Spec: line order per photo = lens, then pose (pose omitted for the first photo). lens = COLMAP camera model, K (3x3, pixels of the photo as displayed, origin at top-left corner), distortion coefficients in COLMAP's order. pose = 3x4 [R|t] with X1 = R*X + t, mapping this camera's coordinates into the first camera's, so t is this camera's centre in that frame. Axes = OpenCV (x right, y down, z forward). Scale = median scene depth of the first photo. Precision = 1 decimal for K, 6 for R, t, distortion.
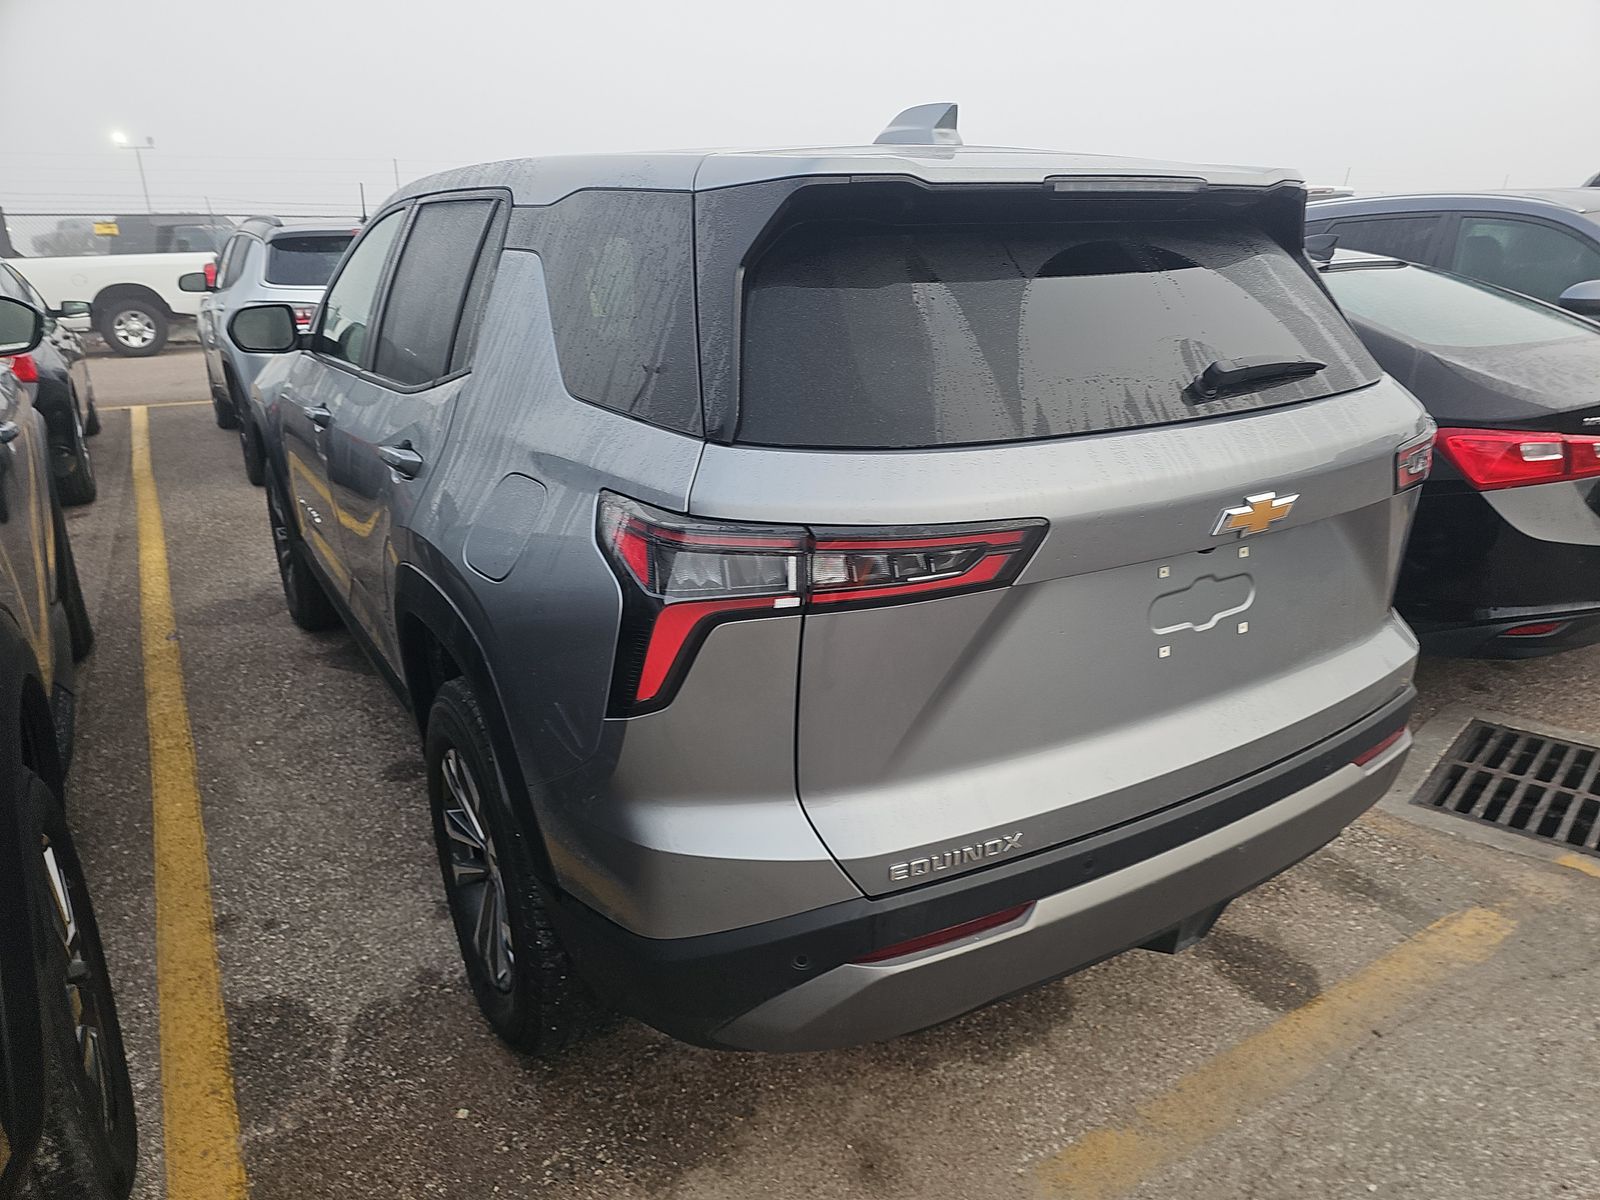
lens RADIAL K [[1034.1, 0, 779.6], [0, 1034.1, 611.6], [0, 0, 1]] dist [0.032905, -0.037944]
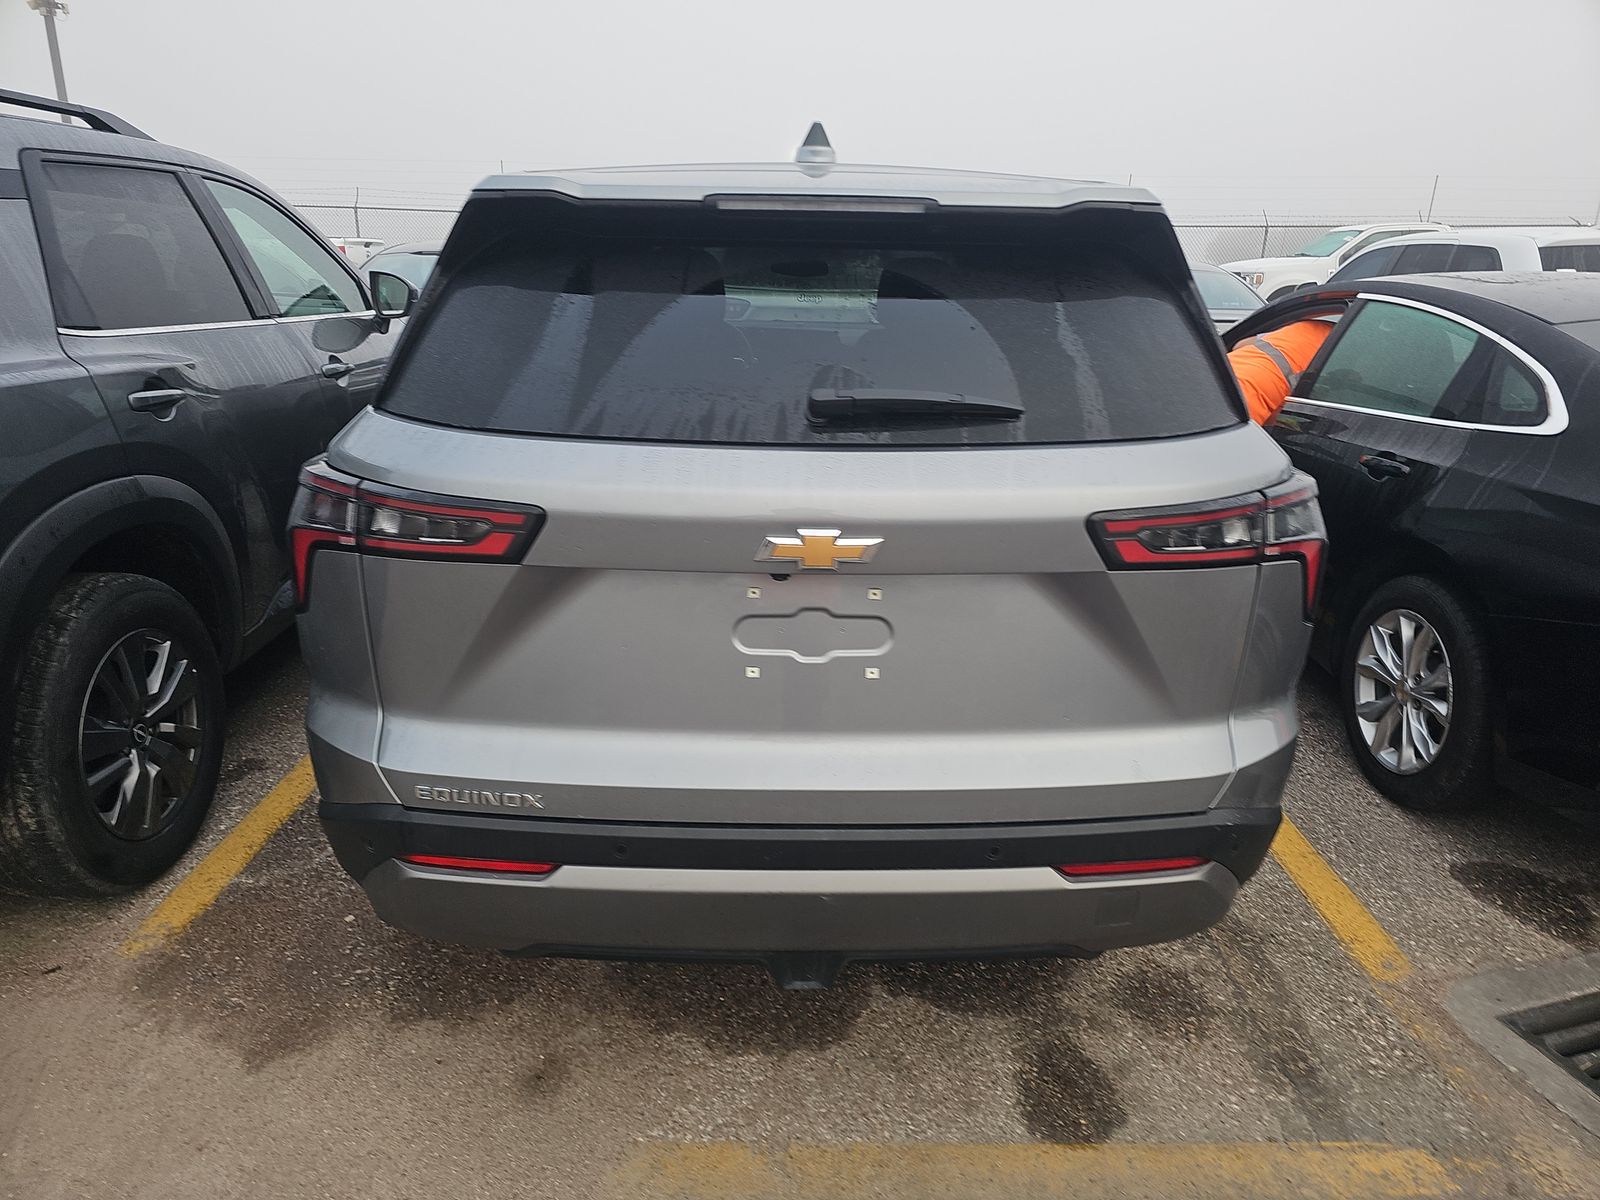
lens RADIAL K [[1011.6, 0, 794.2], [0, 1011.6, 612.6], [0, 0, 1]] dist [0.038611, -0.039172]
pose [[0.861526, 0.202033, -0.465786, 0.819351], [-0.202341, 0.978040, 0.049968, -0.072596], [0.465652, 0.051199, 0.883486, 0.152141]]
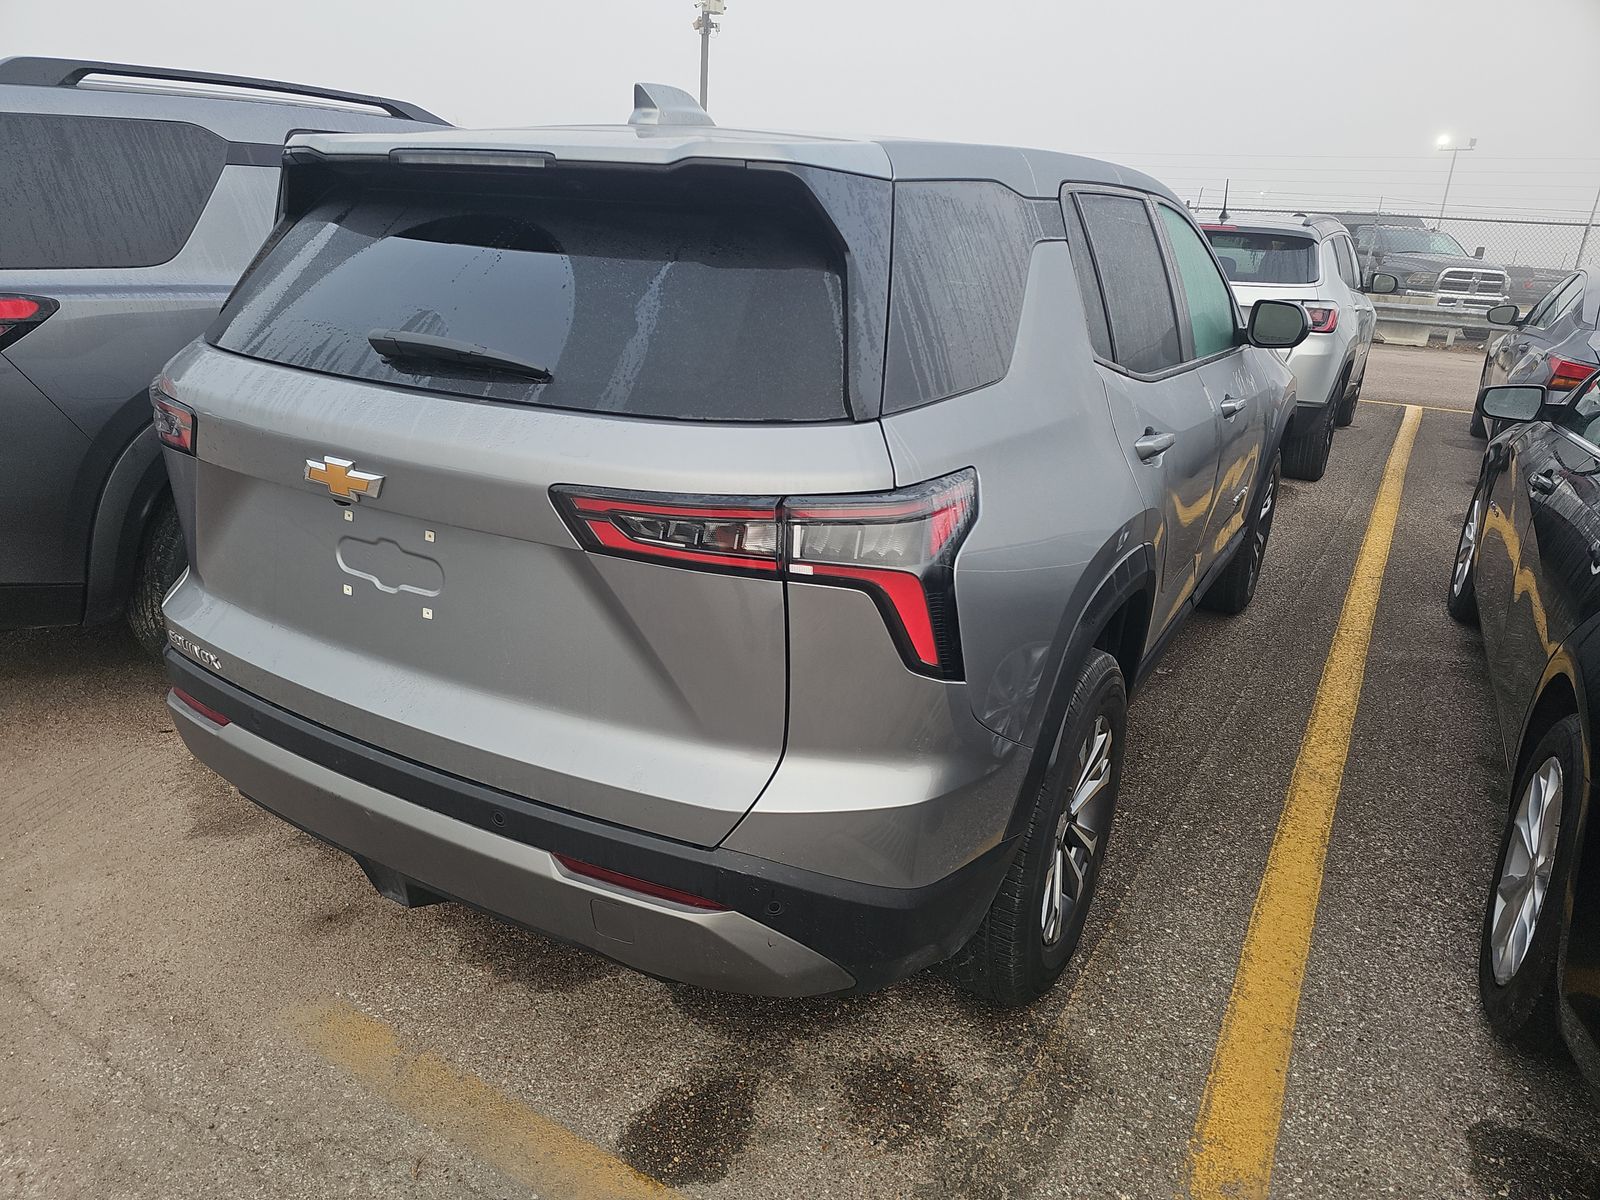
lens RADIAL K [[1004.2, 0, 796.0], [0, 1004.2, 596.3], [0, 0, 1]] dist [0.040239, -0.038047]
pose [[0.492783, 0.341264, -0.800440, 1.395860], [-0.347813, 0.920453, 0.178303, -0.294228], [0.797616, 0.190539, 0.572279, 0.745886]]
